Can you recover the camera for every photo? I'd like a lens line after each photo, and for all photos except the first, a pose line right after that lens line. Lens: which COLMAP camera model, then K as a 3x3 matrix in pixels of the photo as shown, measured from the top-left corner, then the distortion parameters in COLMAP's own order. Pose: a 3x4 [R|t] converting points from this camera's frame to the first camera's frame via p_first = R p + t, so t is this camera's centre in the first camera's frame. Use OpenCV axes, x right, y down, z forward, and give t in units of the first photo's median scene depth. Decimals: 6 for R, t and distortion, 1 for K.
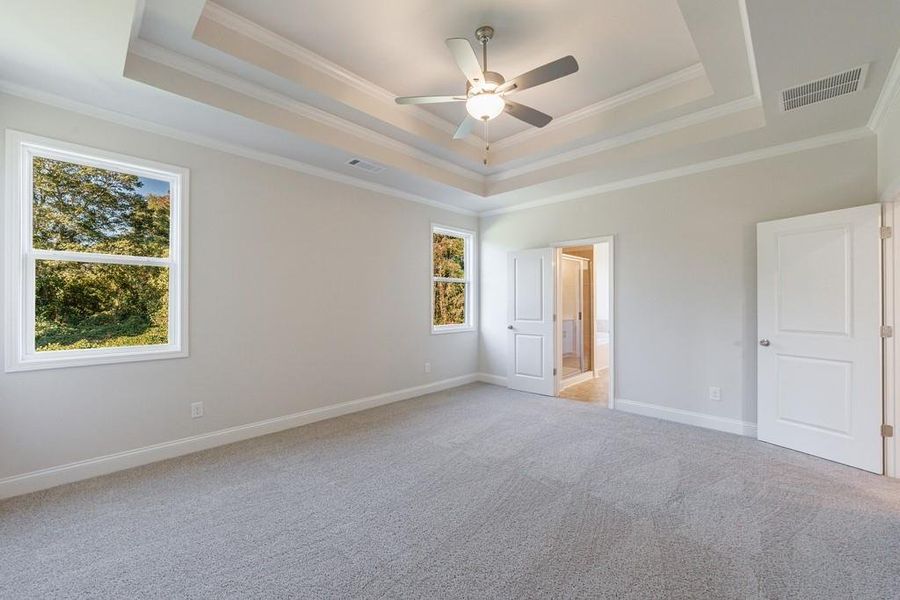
lens RADIAL K [[372.0, 0, 448.6], [0, 372.0, 296.7], [0, 0, 1]] dist [0.008996, -0.007297]
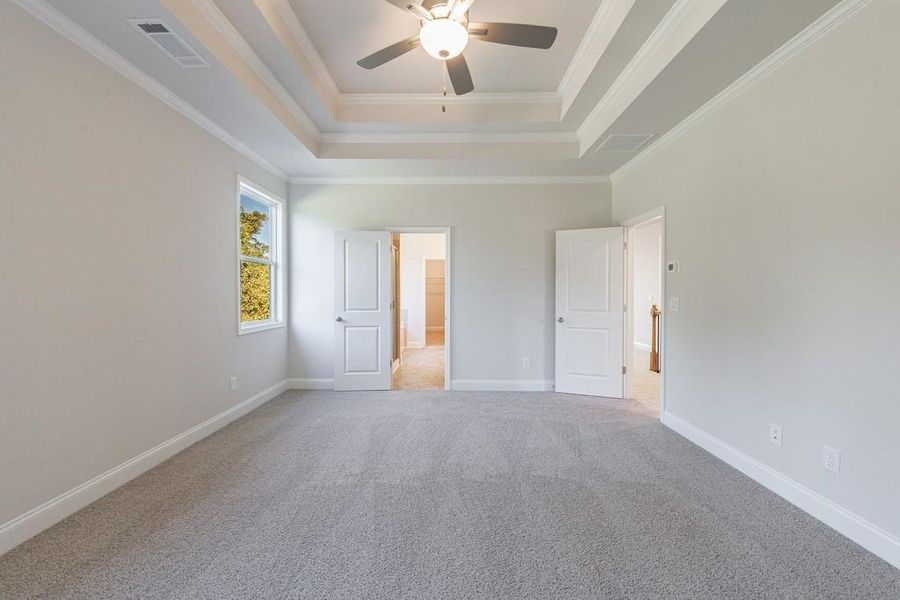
lens RADIAL K [[359.6, 0, 452.2], [0, 359.6, 297.0], [0, 0, 1]] dist [0.005163, -0.000884]
pose [[0.712024, -0.008449, 0.702104, -0.272143], [-0.008803, 0.999742, 0.020958, 0.012696], [-0.702100, -0.021103, 0.711766, 0.269465]]
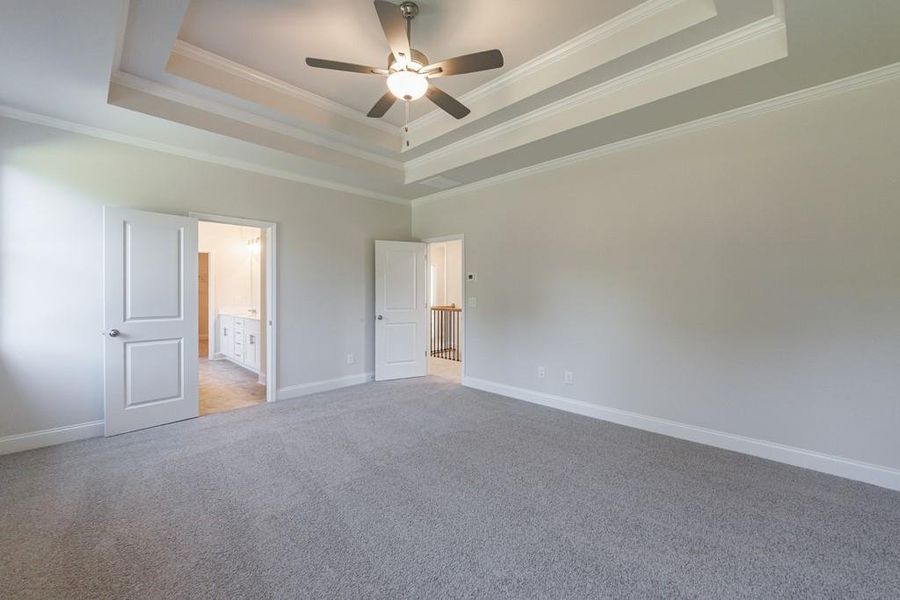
lens RADIAL K [[354.7, 0, 465.2], [0, 354.7, 292.3], [0, 0, 1]] dist [0.007888, -0.007695]
pose [[-0.029033, -0.002656, 0.999575, -0.502684], [-0.015422, 0.999879, 0.002209, 0.006519], [-0.999459, -0.015351, -0.029071, 0.533558]]
